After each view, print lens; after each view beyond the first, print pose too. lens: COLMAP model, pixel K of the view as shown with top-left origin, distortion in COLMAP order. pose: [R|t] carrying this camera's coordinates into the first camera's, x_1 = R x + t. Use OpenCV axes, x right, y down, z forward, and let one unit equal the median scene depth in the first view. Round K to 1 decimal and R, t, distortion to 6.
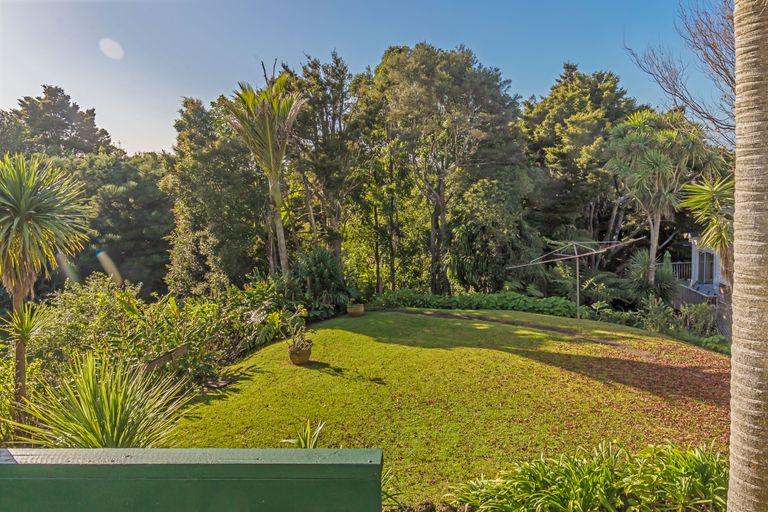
lens RADIAL K [[547.6, 0, 373.5], [0, 547.6, 255.8], [0, 0, 1]] dist [0.006855, 0.002265]
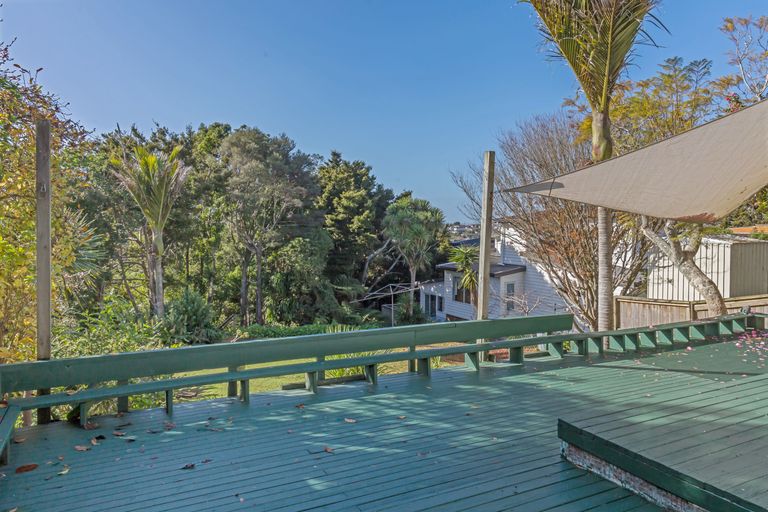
lens RADIAL K [[547.6, 0, 373.5], [0, 547.6, 255.8], [0, 0, 1]] dist [0.006855, 0.002265]
pose [[0.851848, 0.026773, 0.523105, -0.275079], [0.024838, 0.995505, -0.091399, 0.020342], [-0.523200, 0.090851, 0.847353, -0.147907]]
